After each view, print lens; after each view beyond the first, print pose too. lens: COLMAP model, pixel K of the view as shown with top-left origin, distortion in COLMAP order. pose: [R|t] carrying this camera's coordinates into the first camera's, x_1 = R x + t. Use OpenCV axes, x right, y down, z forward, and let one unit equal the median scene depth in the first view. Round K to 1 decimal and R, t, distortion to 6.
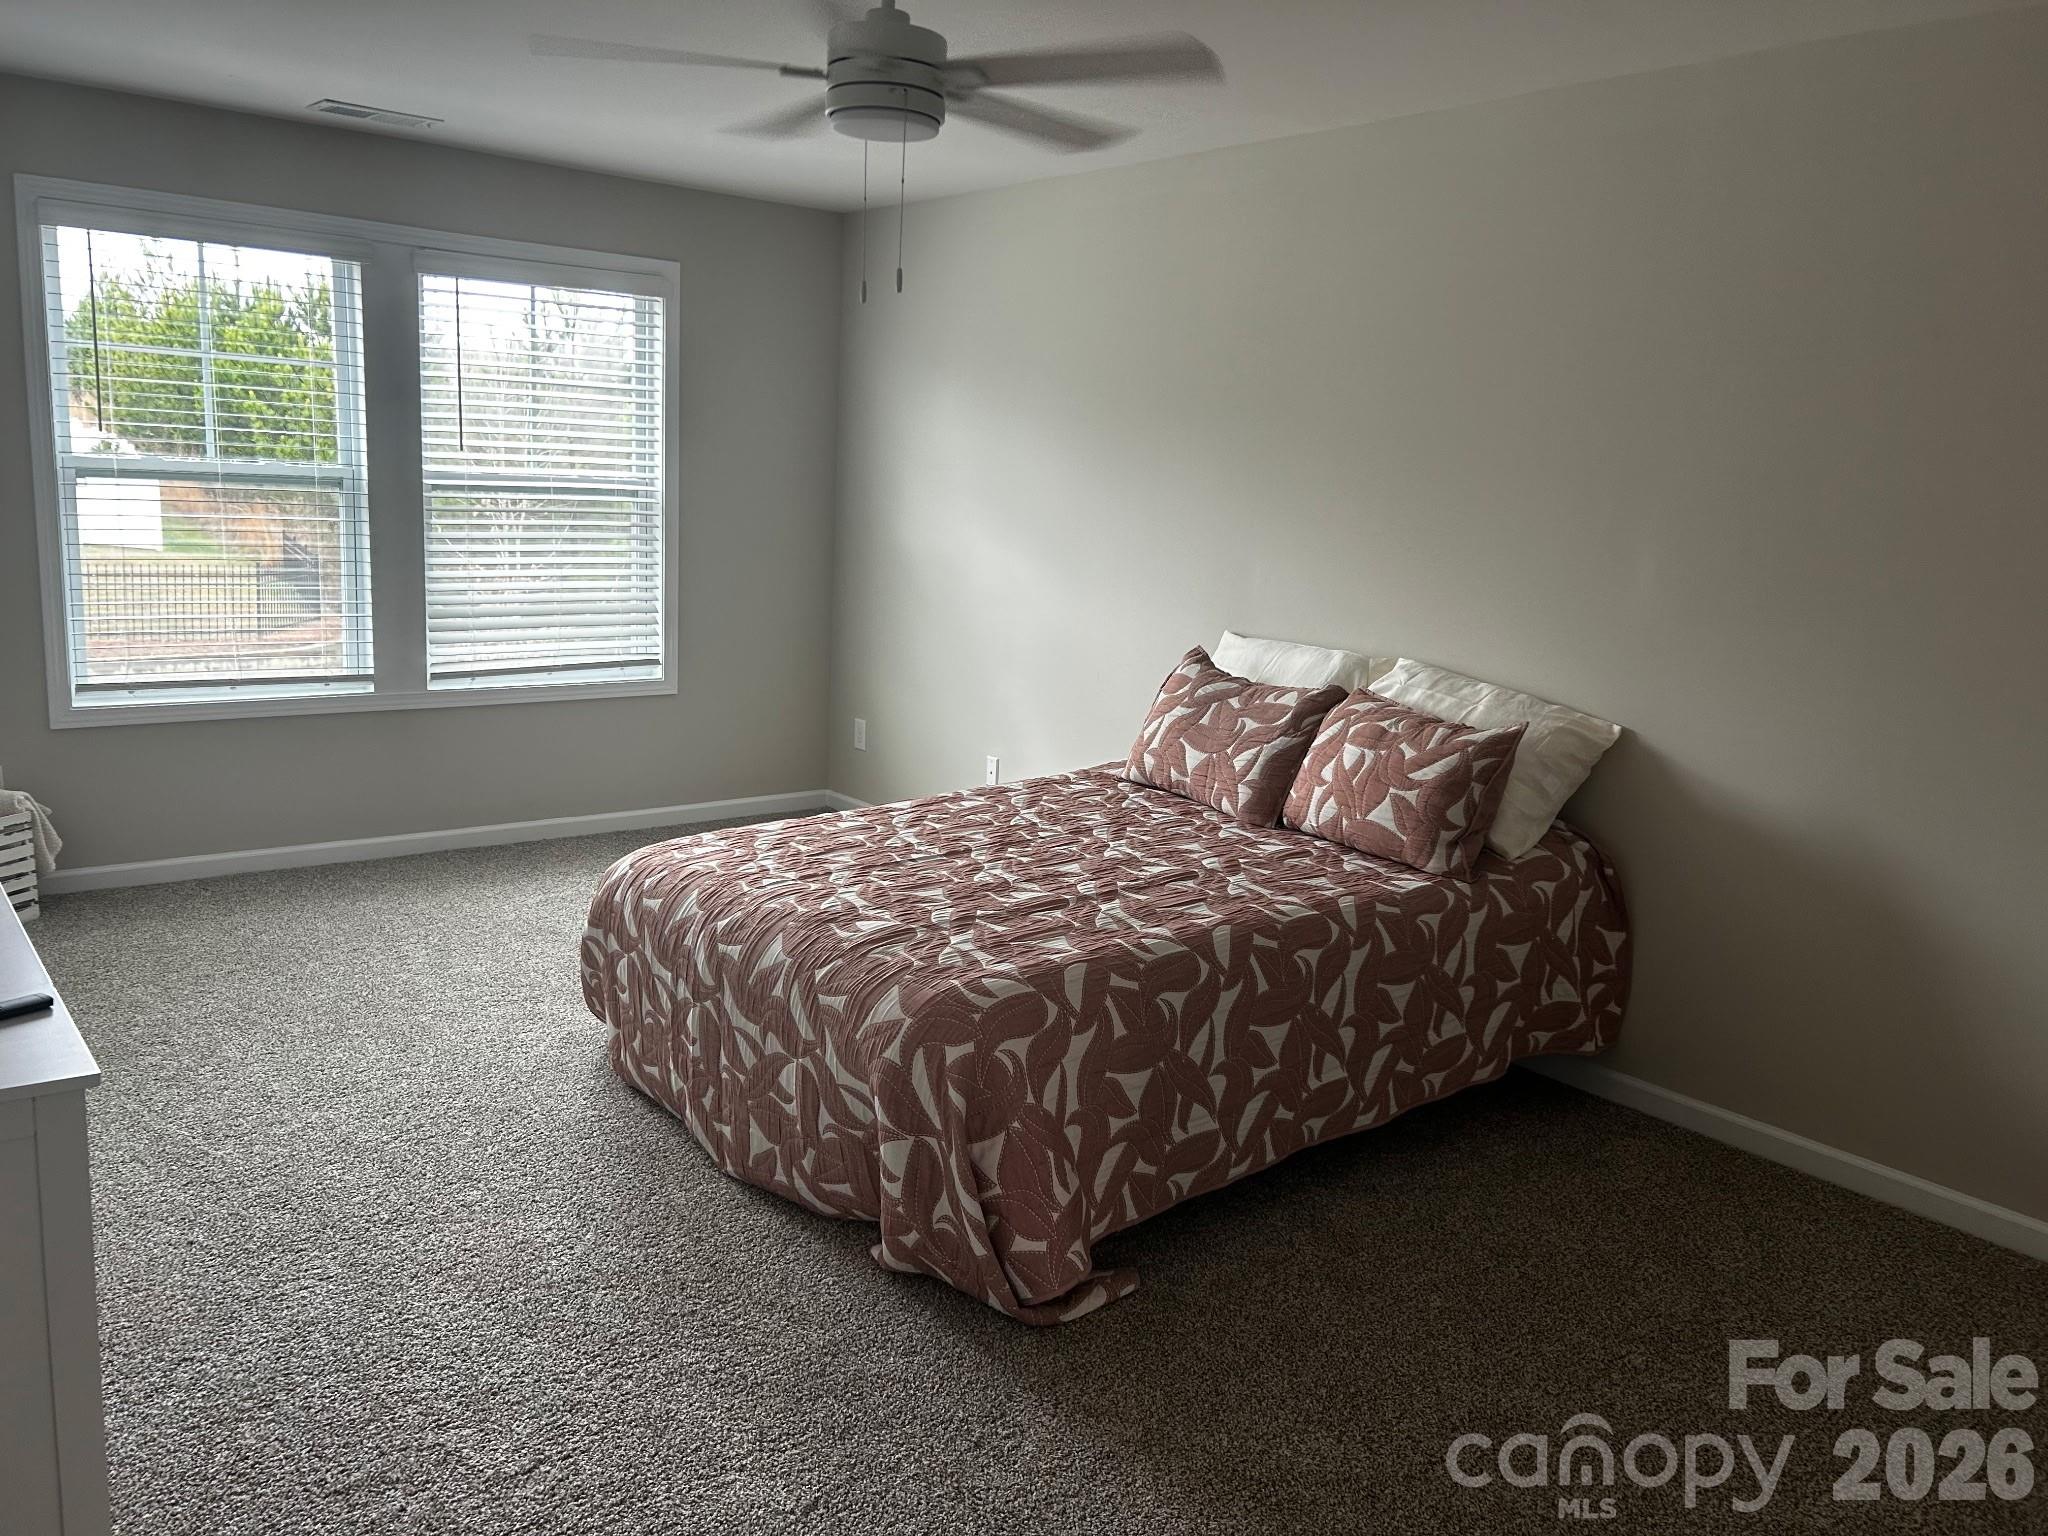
lens RADIAL K [[1516.4, 0, 1016.5], [0, 1516.4, 779.5], [0, 0, 1]] dist [0.061053, -0.064126]
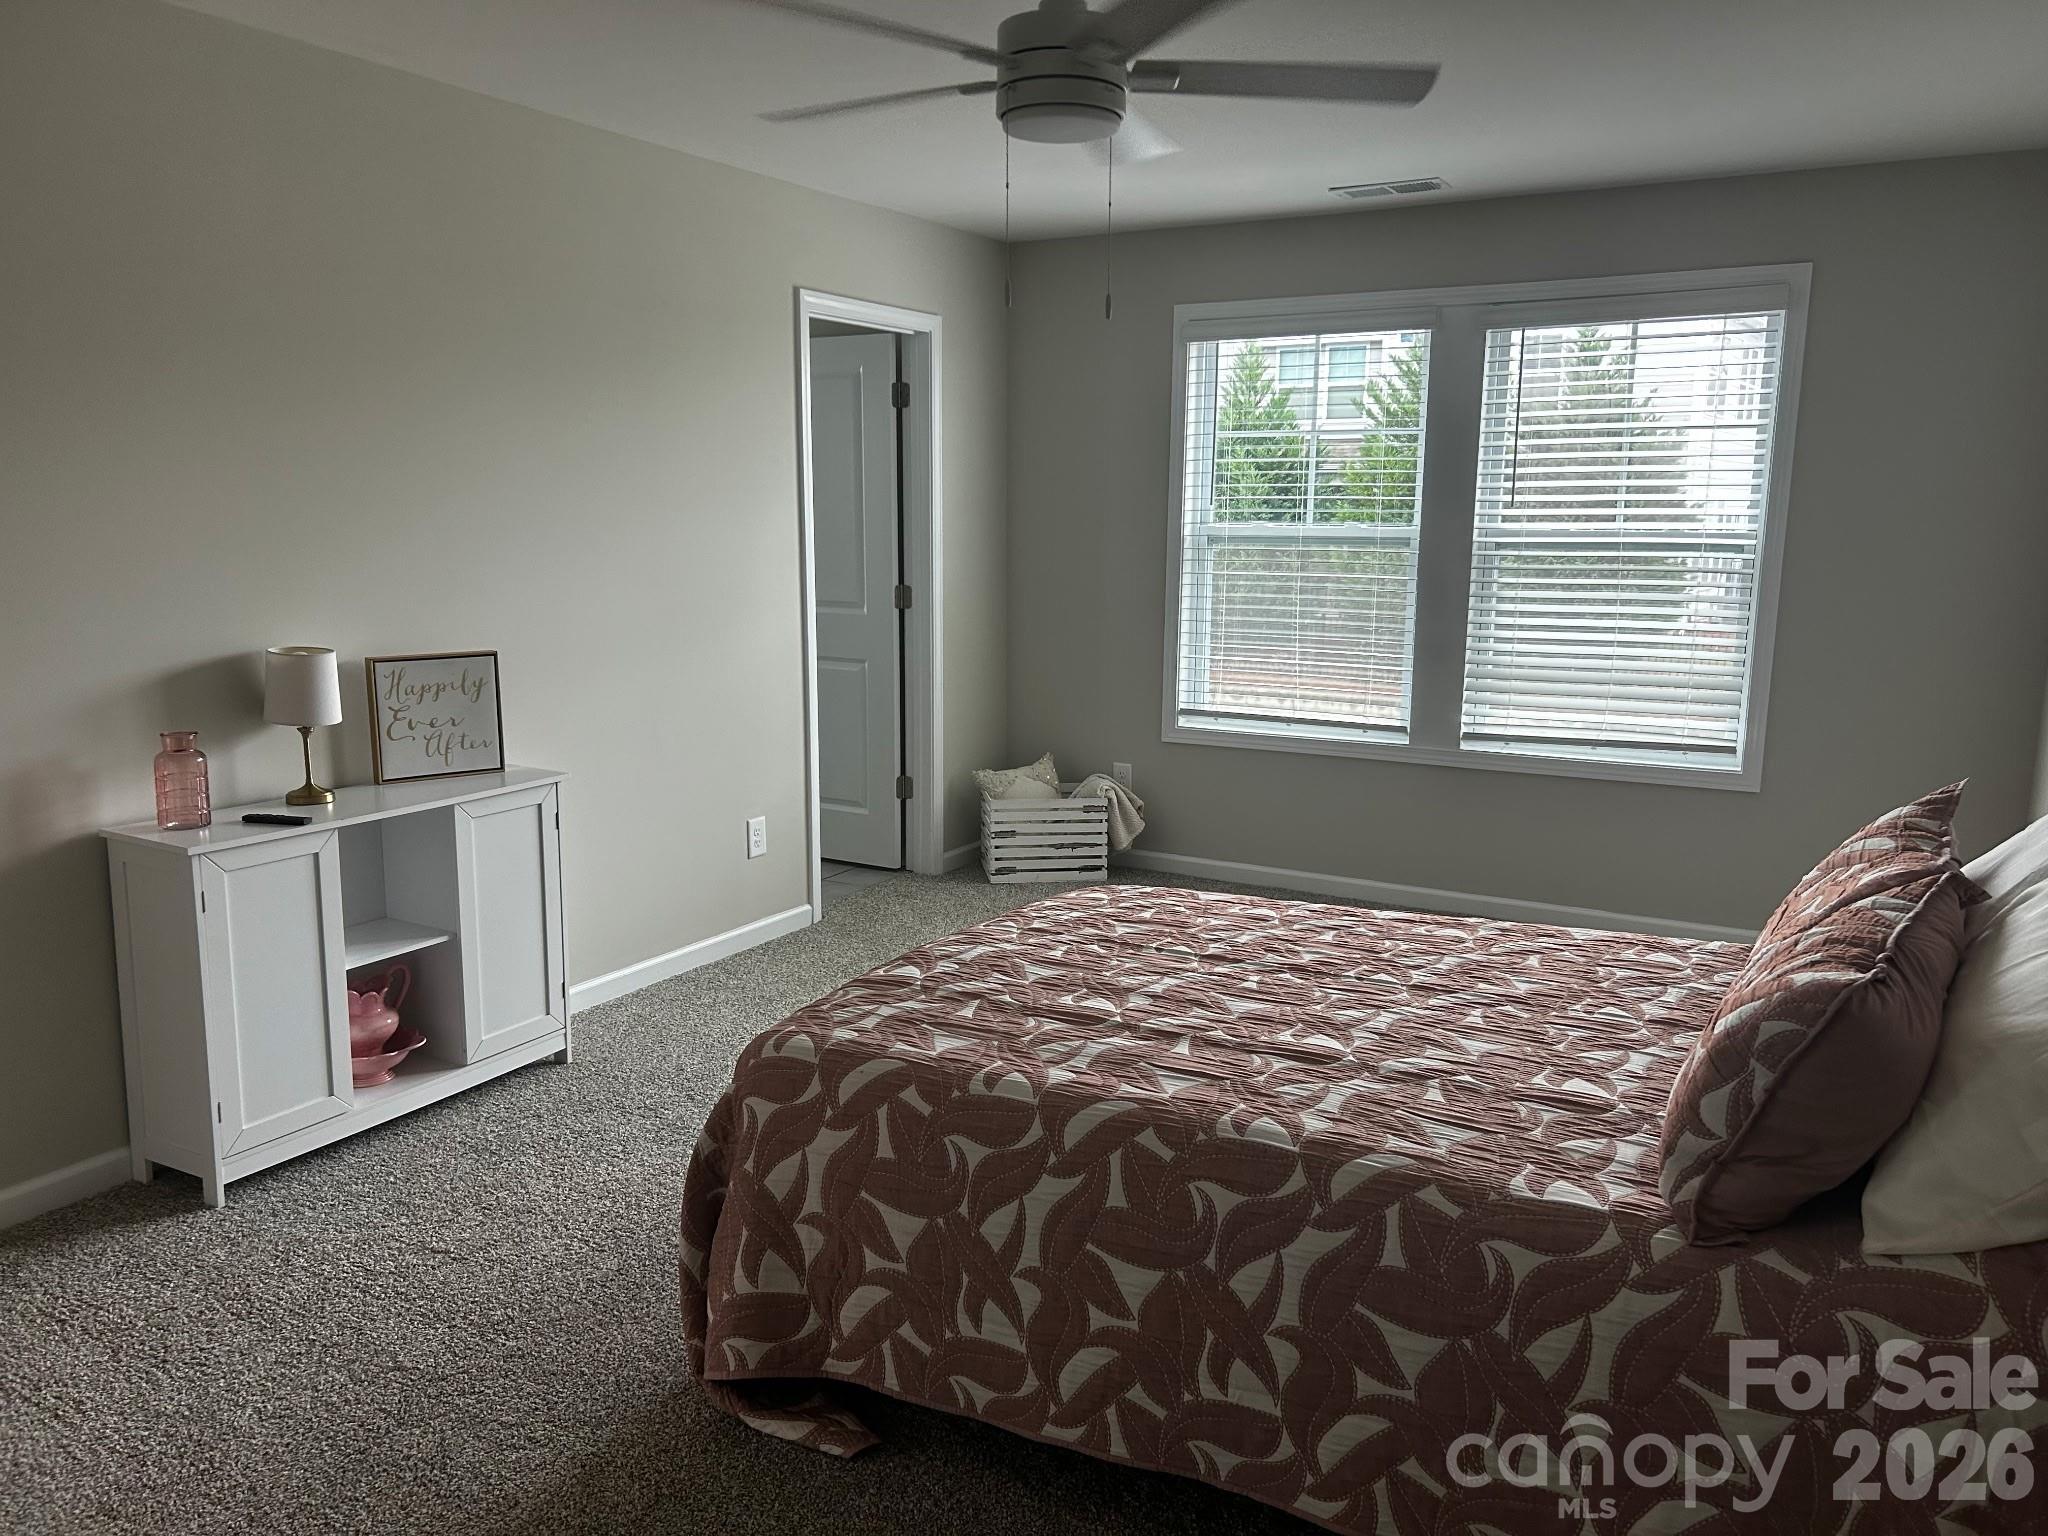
lens RADIAL K [[1516.4, 0, 1016.5], [0, 1516.4, 779.5], [0, 0, 1]] dist [0.061053, -0.064126]
pose [[0.374821, 0.123266, -0.918866, 0.674509], [-0.174647, 0.982765, 0.060596, -0.078843], [0.910499, 0.137764, 0.389889, 0.574278]]
